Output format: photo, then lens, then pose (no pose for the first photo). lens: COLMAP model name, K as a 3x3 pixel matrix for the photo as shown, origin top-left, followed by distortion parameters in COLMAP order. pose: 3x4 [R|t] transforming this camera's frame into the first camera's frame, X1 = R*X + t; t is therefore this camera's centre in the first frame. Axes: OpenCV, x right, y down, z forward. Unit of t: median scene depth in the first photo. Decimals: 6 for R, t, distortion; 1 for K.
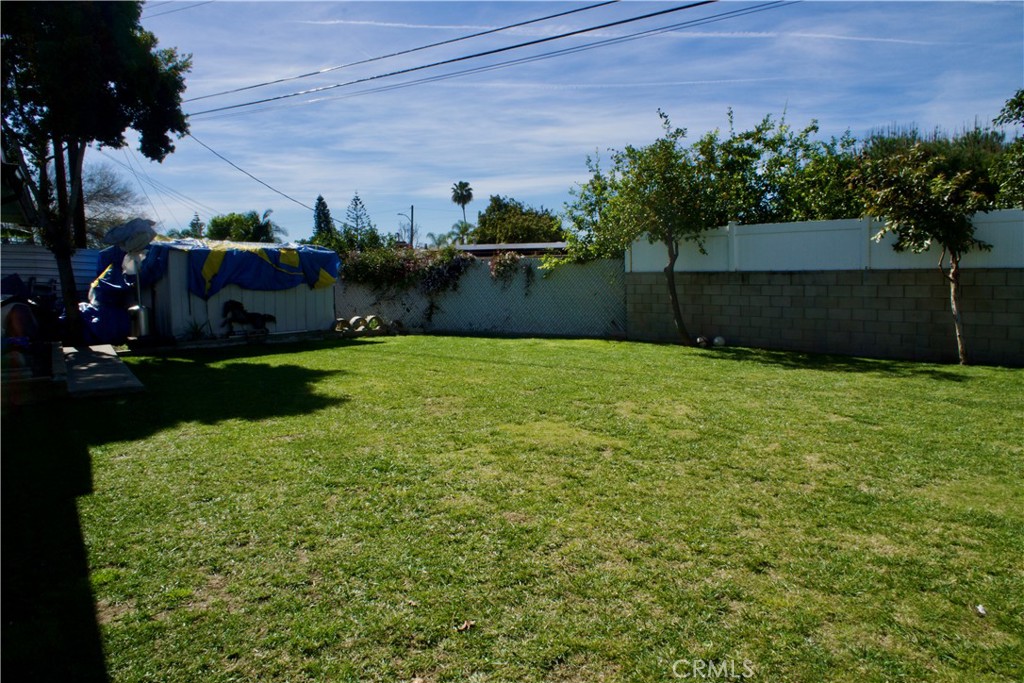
lens RADIAL K [[695.5, 0, 509.9], [0, 695.5, 339.0], [0, 0, 1]] dist [-0.011256, -0.006065]
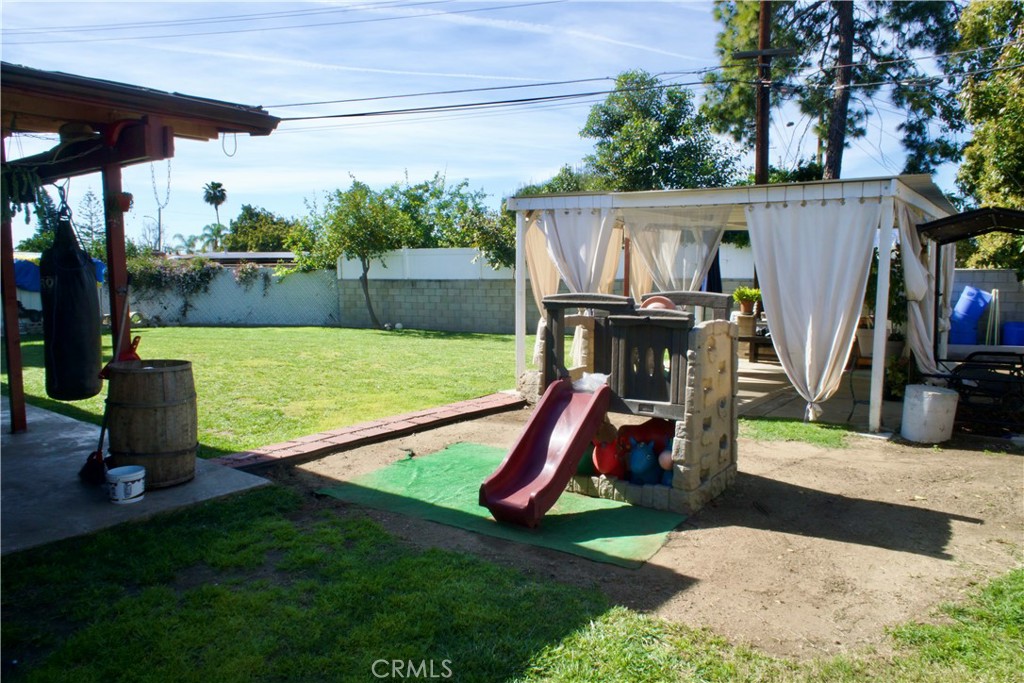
lens RADIAL K [[695.5, 0, 516.4], [0, 695.5, 338.3], [0, 0, 1]] dist [-0.011256, -0.006065]
pose [[0.943542, -0.019133, 0.330701, 0.039450], [0.021488, 0.999763, -0.003468, 0.034330], [-0.330556, 0.010378, 0.943729, -0.423048]]
